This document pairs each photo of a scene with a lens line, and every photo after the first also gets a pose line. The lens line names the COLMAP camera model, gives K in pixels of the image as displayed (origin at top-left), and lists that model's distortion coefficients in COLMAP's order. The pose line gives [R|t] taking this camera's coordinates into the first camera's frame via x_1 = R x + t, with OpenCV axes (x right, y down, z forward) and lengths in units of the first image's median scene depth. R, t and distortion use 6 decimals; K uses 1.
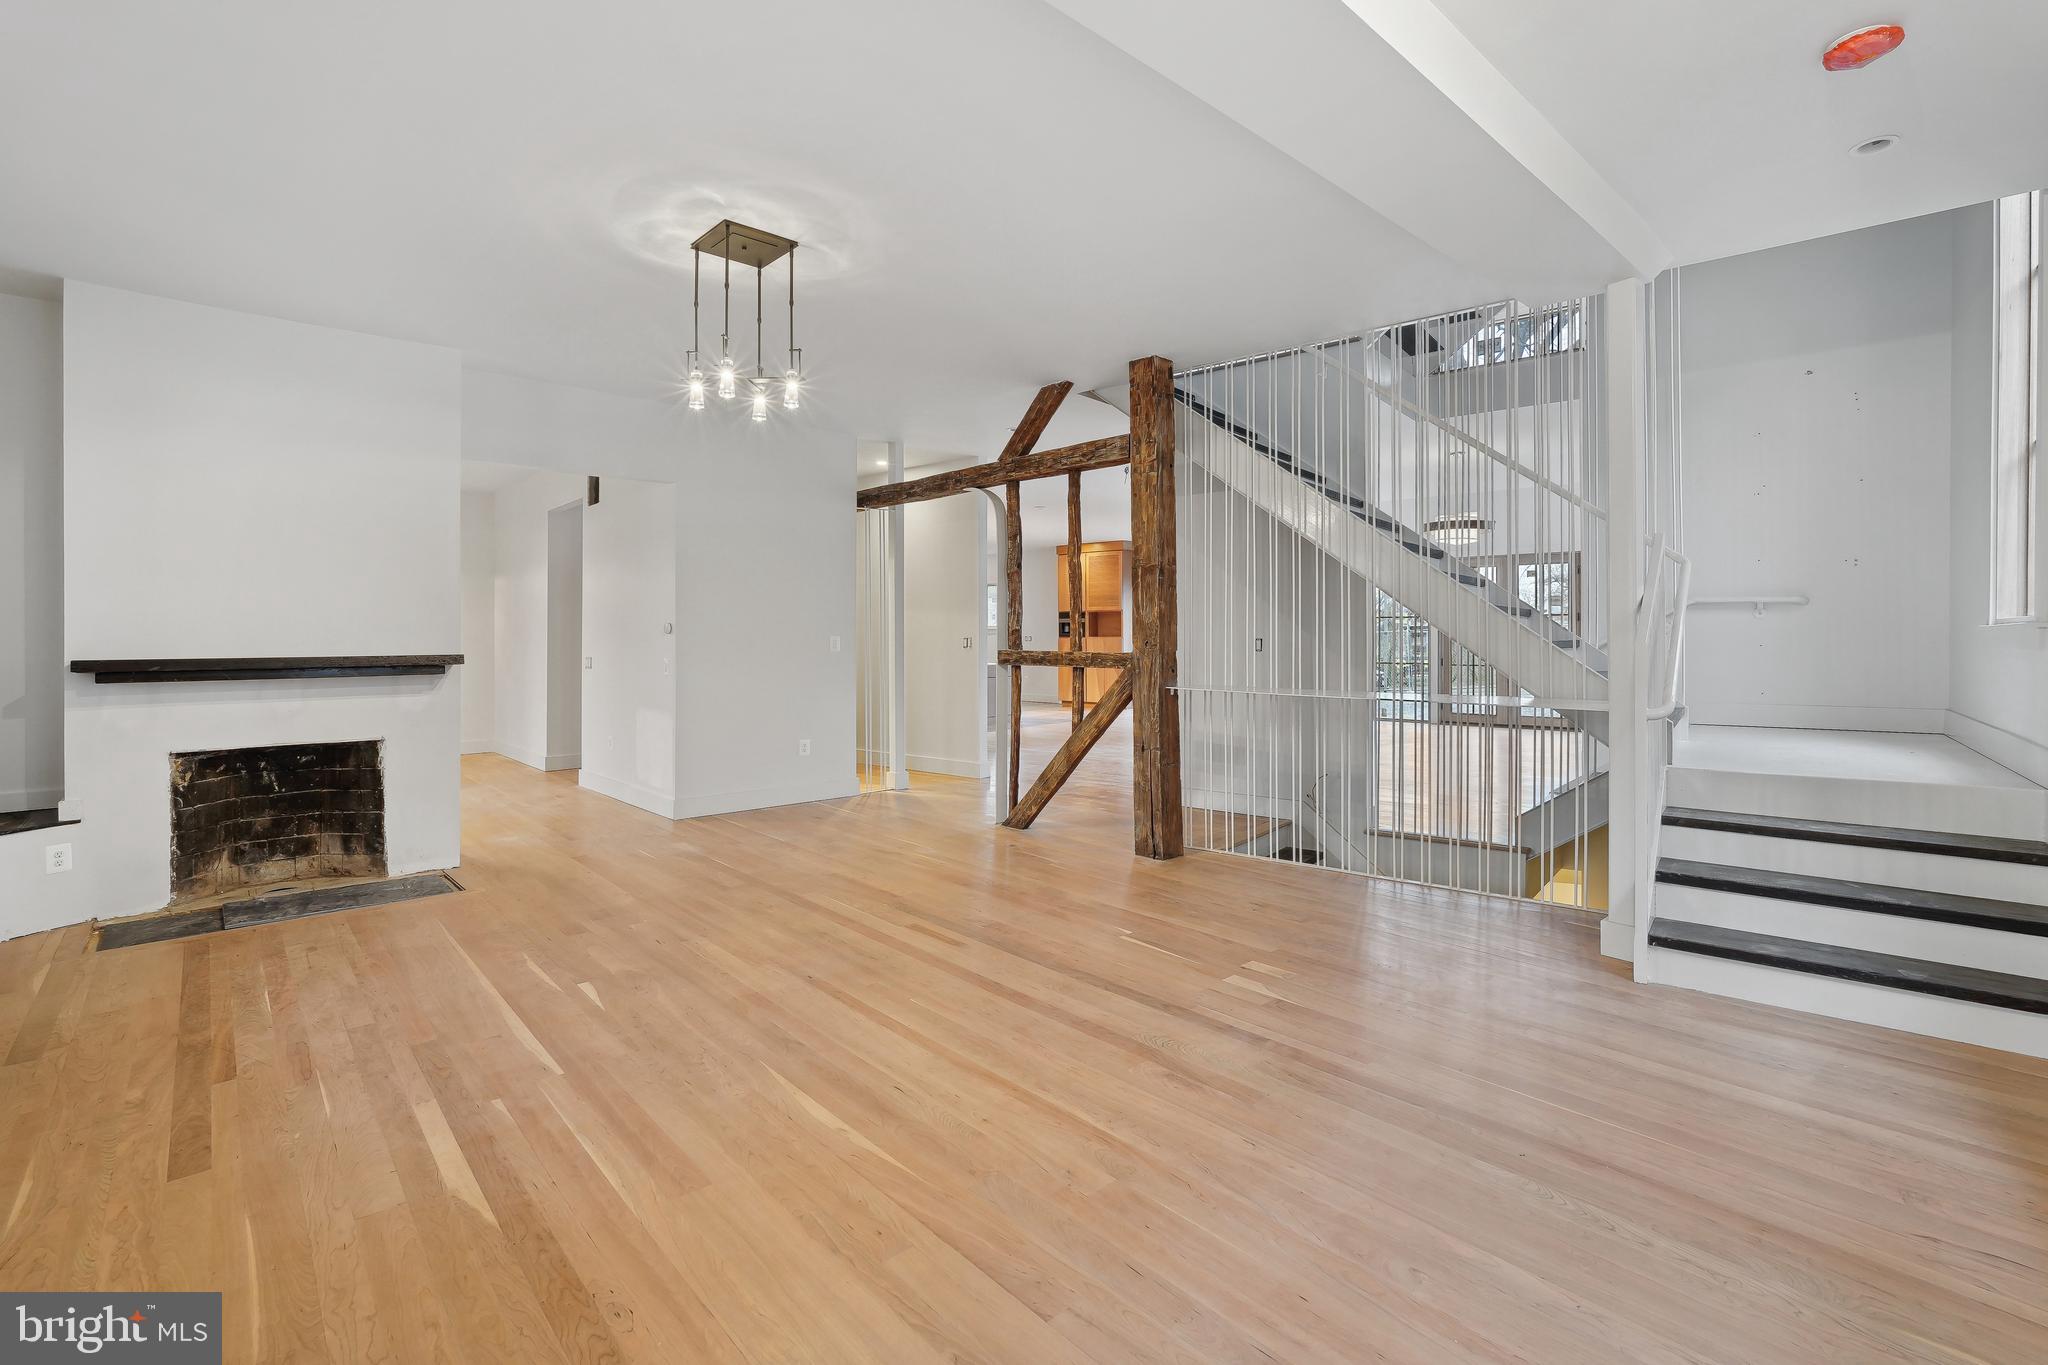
lens RADIAL K [[908.0, 0, 1031.3], [0, 908.0, 690.6], [0, 0, 1]] dist [-0.008055, 0.000001]
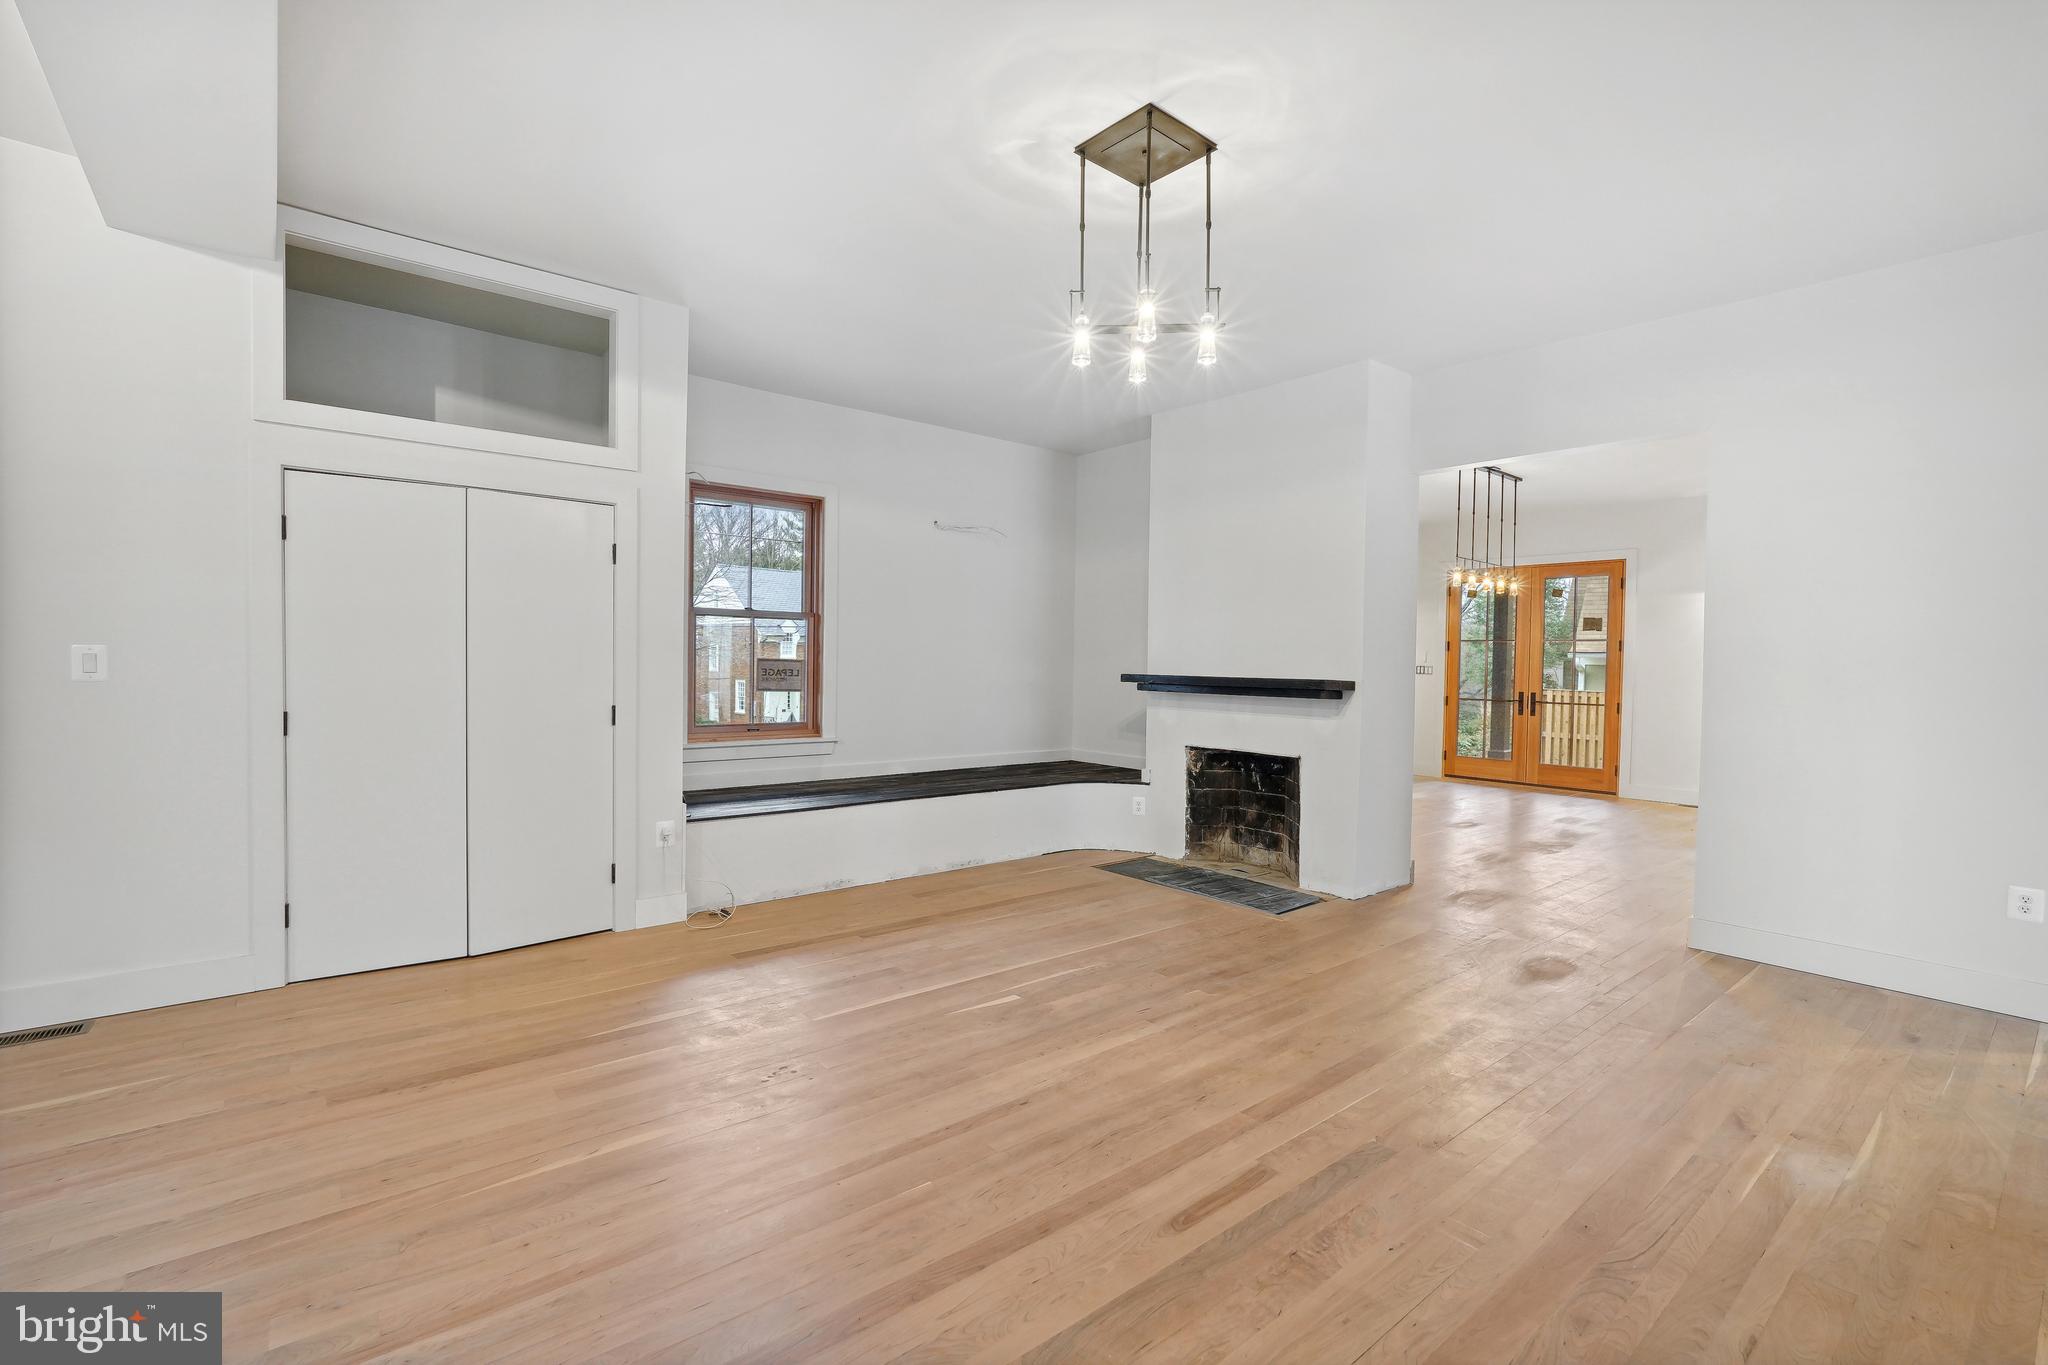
lens RADIAL K [[908.0, 0, 1031.3], [0, 908.0, 690.6], [0, 0, 1]] dist [-0.008055, 0.000001]
pose [[-0.044063, 0.034748, -0.998424, 0.454681], [-0.071127, 0.996750, 0.037829, -0.053083], [0.996494, 0.072682, -0.041448, 0.916962]]
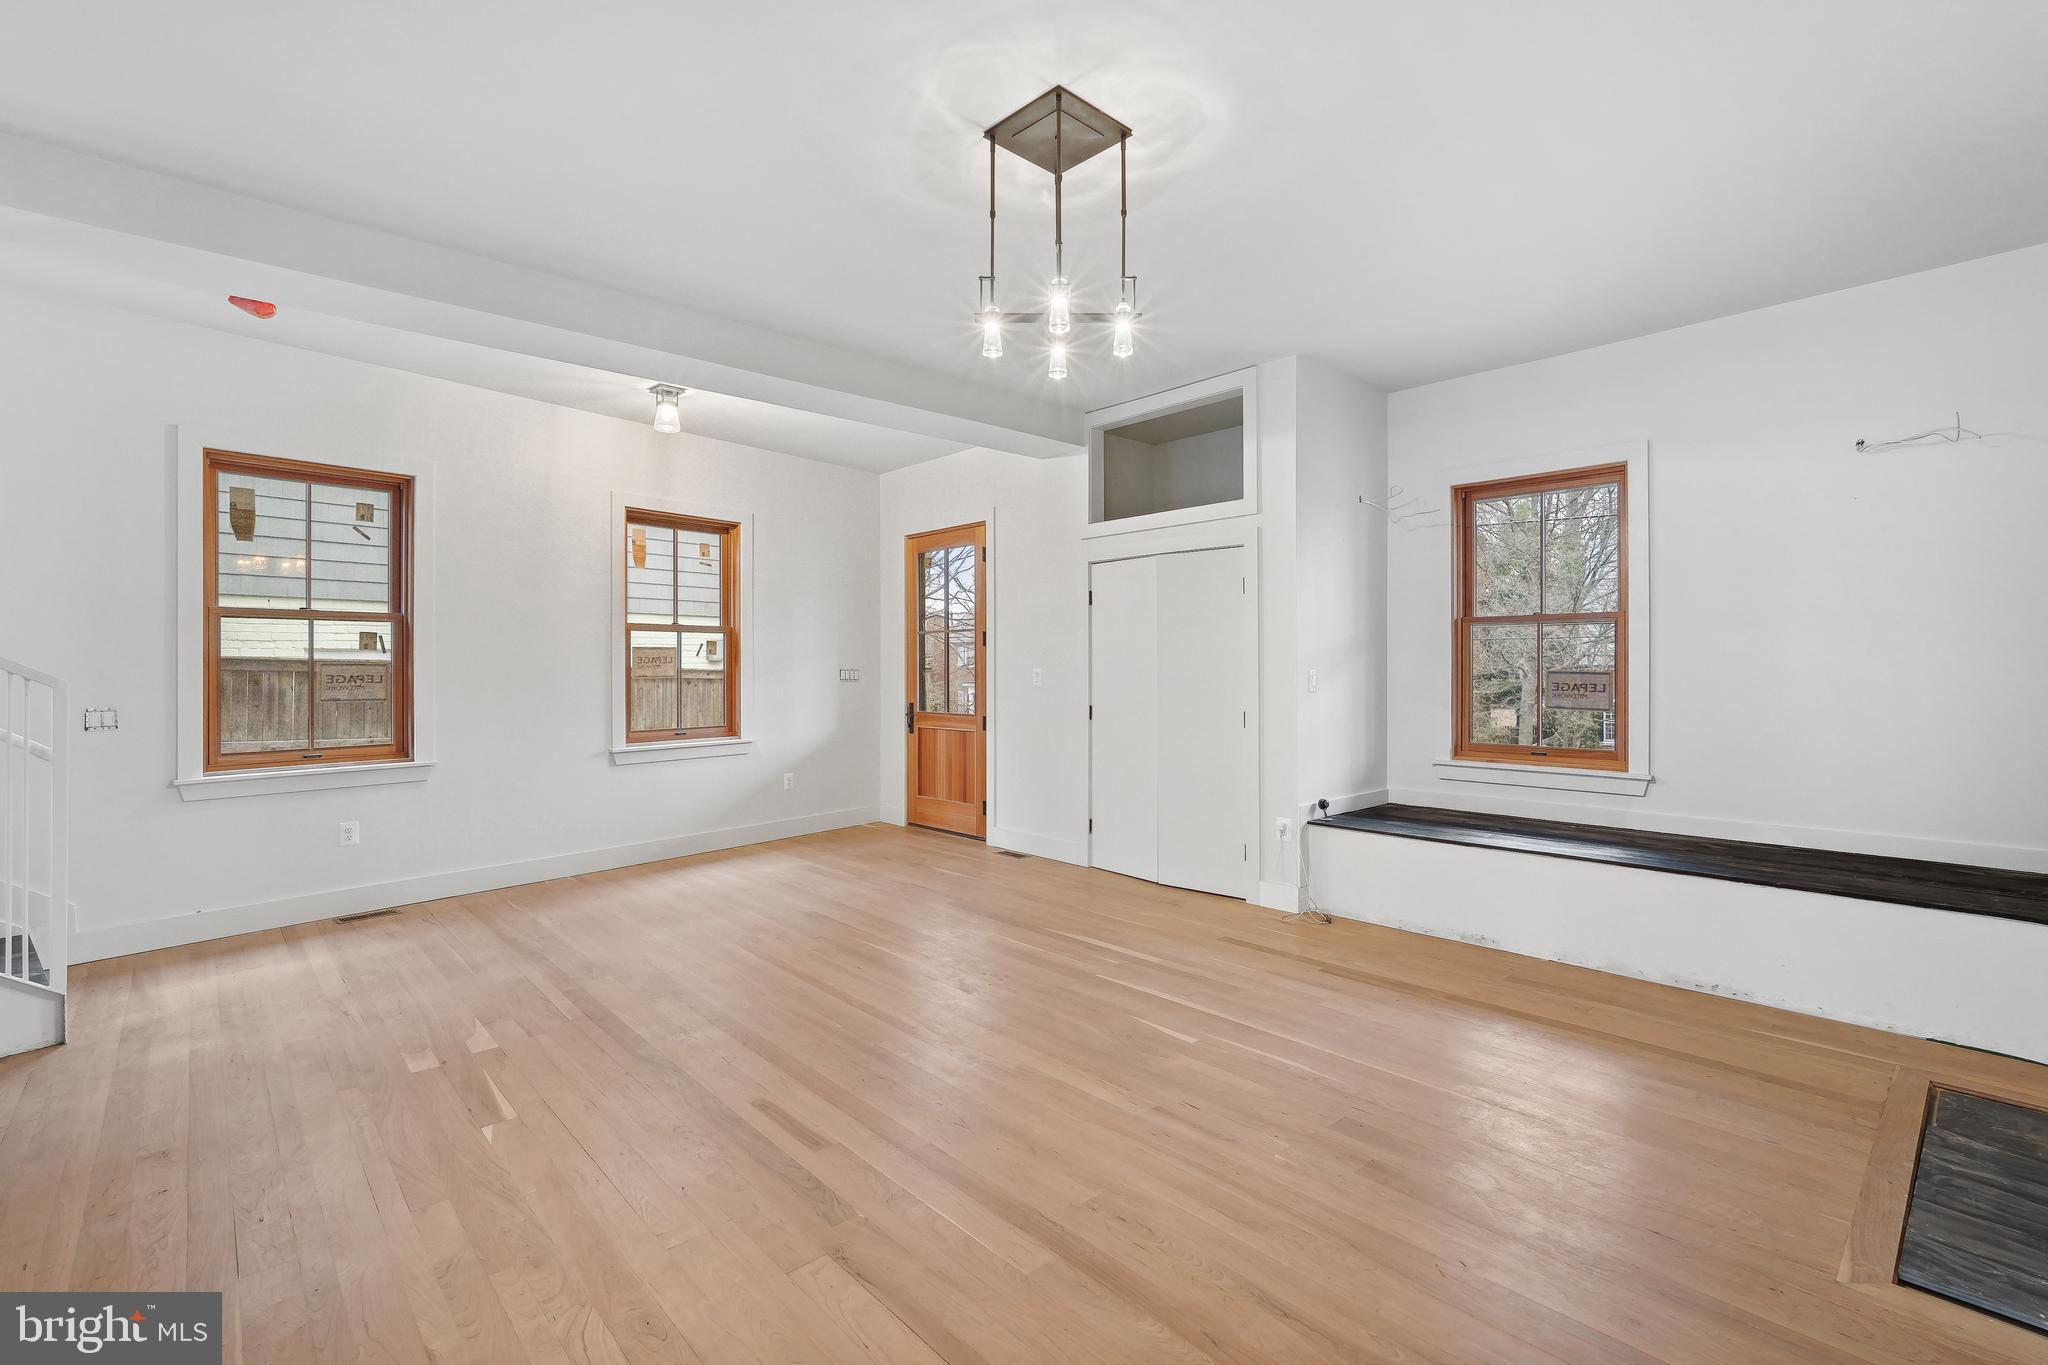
lens RADIAL K [[935.3, 0, 1023.5], [0, 935.3, 666.0], [0, 0, 1]] dist [-0.002516, -0.000172]
pose [[-0.999976, 0.006529, 0.002522, -0.289441], [0.006659, 0.998437, 0.055483, -0.100557], [-0.002155, 0.055498, -0.998456, 1.715161]]
